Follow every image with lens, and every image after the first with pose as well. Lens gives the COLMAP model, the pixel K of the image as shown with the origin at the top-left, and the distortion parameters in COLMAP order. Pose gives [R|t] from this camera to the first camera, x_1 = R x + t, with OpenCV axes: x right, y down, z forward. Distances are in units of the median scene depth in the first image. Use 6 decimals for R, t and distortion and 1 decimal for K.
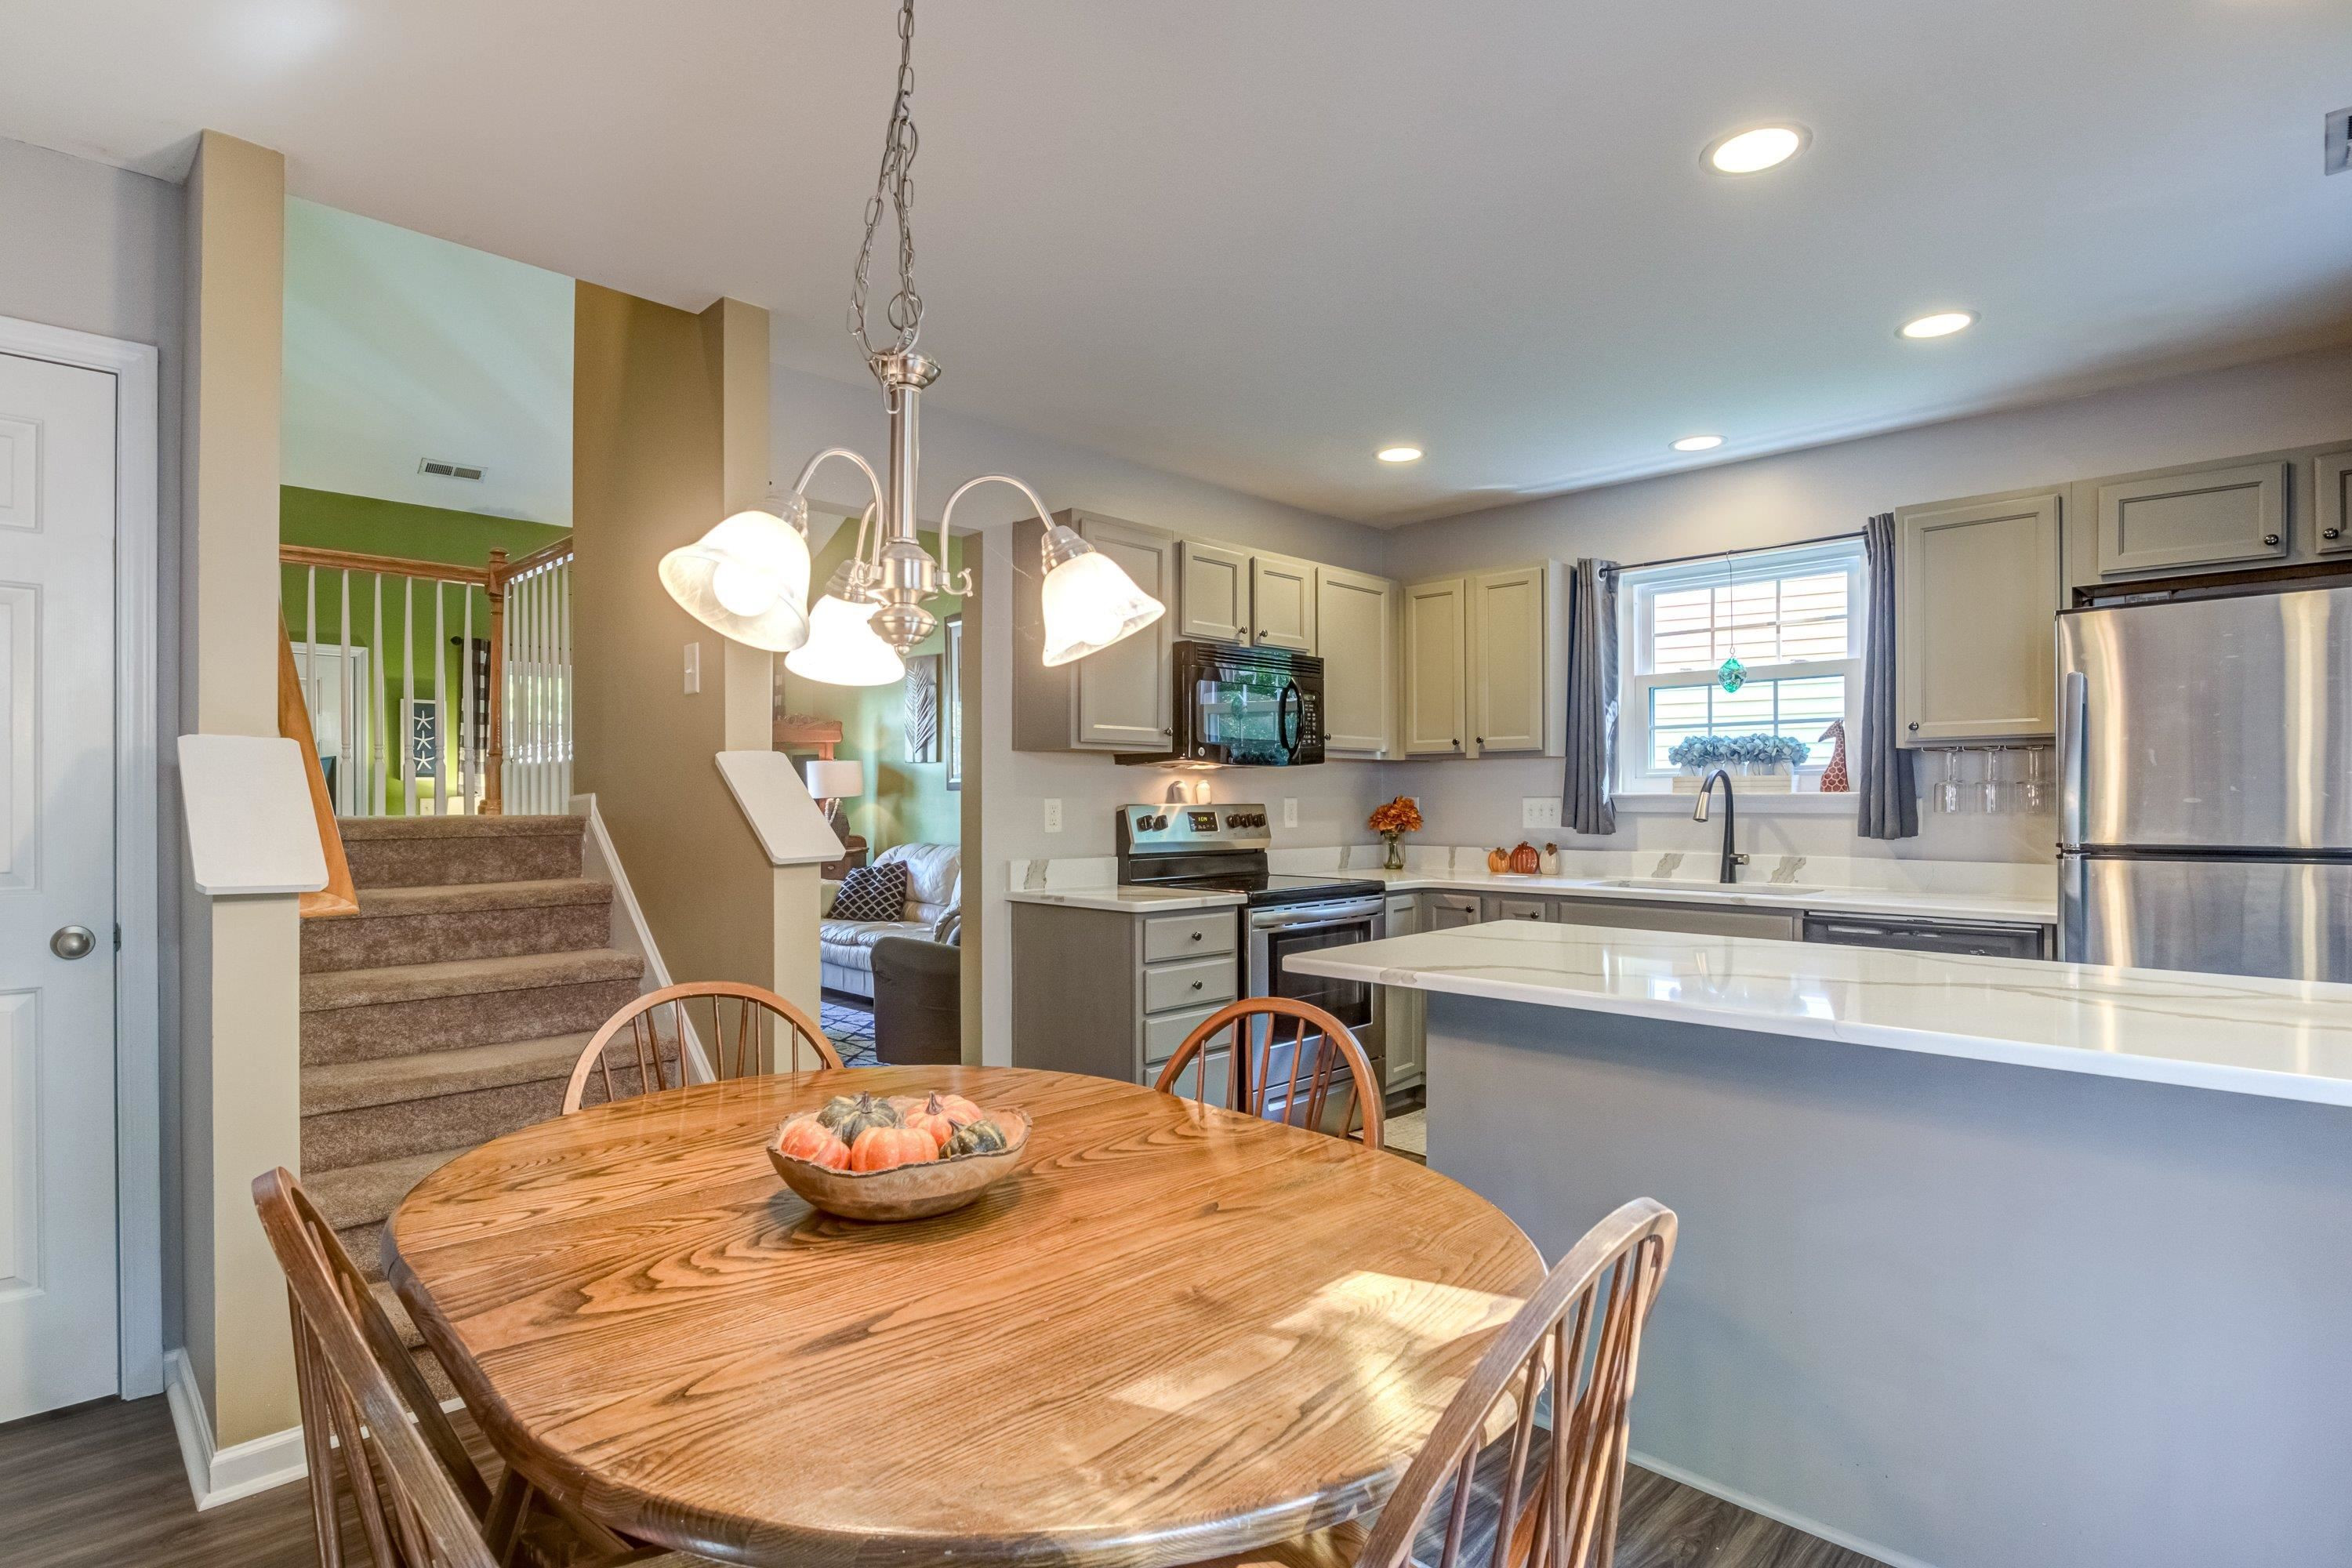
lens RADIAL K [[1169.0, 0, 1219.6], [0, 1169.0, 809.9], [0, 0, 1]] dist [-0.030760, 0.009320]
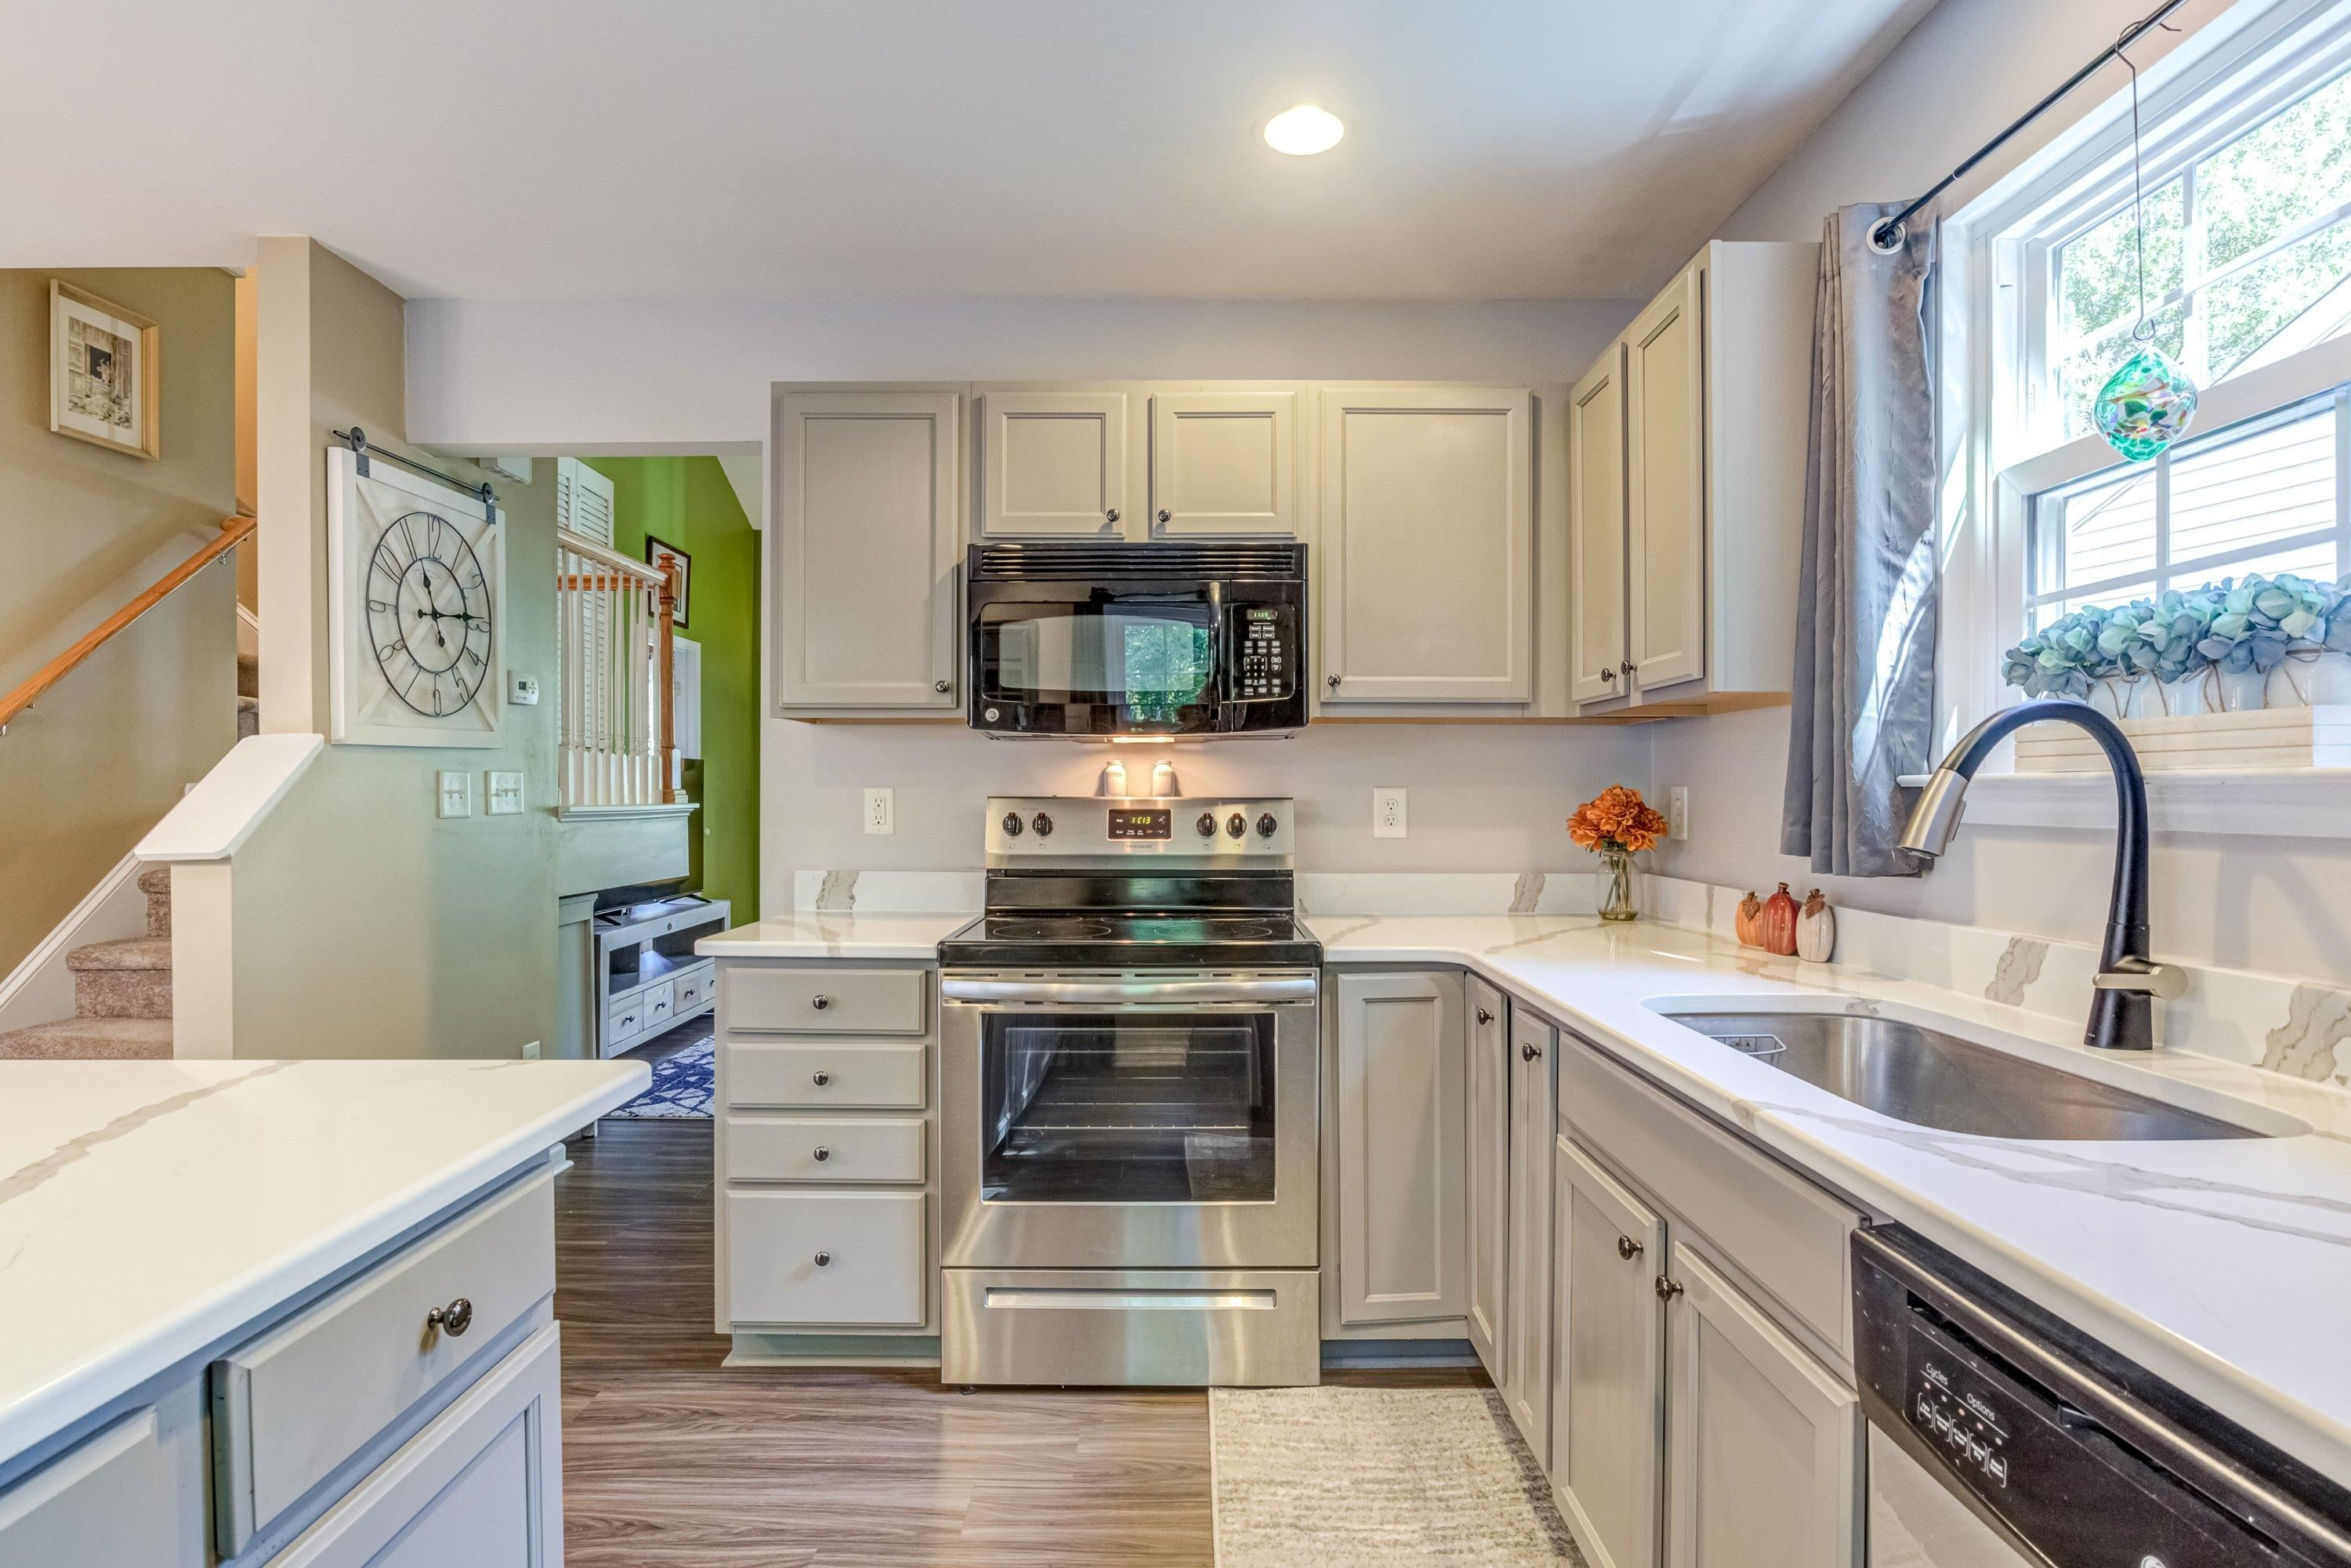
lens RADIAL K [[1188.0, 0, 1189.7], [0, 1188.0, 802.6], [0, 0, 1]] dist [-0.033846, 0.012374]
pose [[0.690010, 0.009157, -0.723742, 0.492576], [-0.008692, 0.999953, 0.004365, -0.005008], [0.723748, 0.003279, 0.690057, 0.582561]]
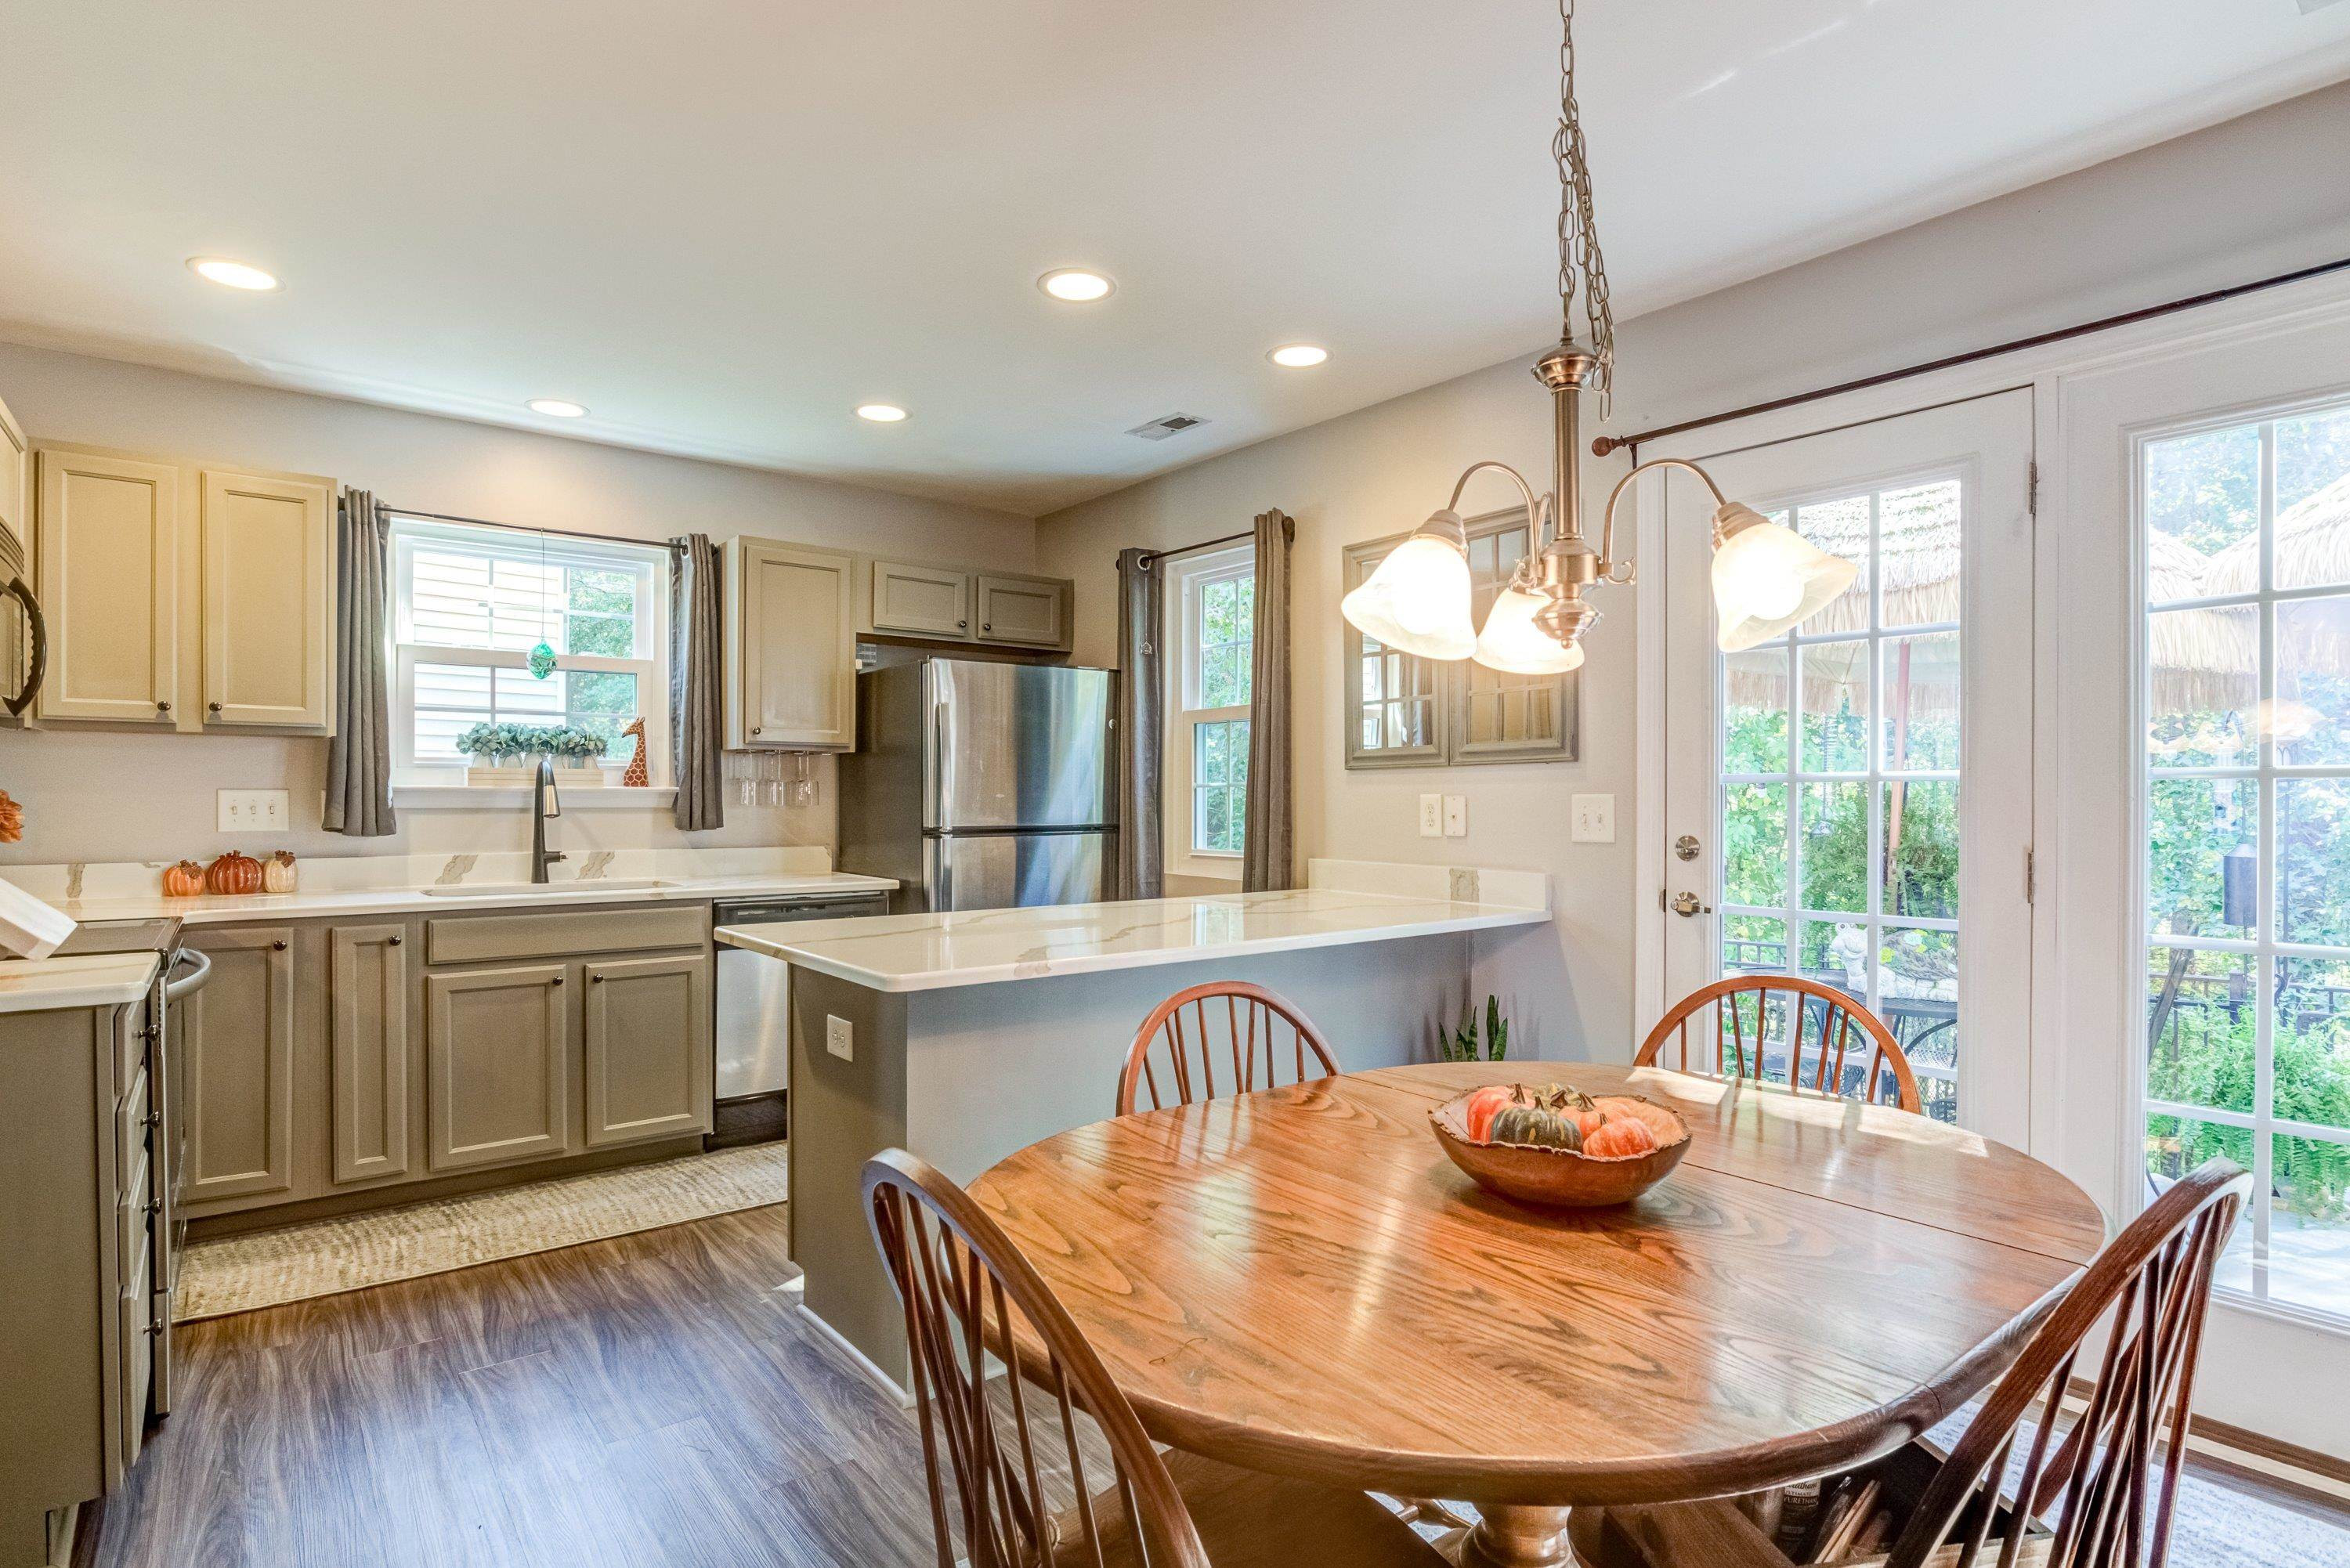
lens RADIAL K [[1187.5, 0, 1146.6], [0, 1187.5, 797.7], [0, 0, 1]] dist [-0.033846, 0.012374]
pose [[0.167747, 0.001569, 0.985829, -0.410673], [0.004529, 0.999987, -0.002363, -0.001392], [-0.985820, 0.004861, 0.167738, 0.360663]]
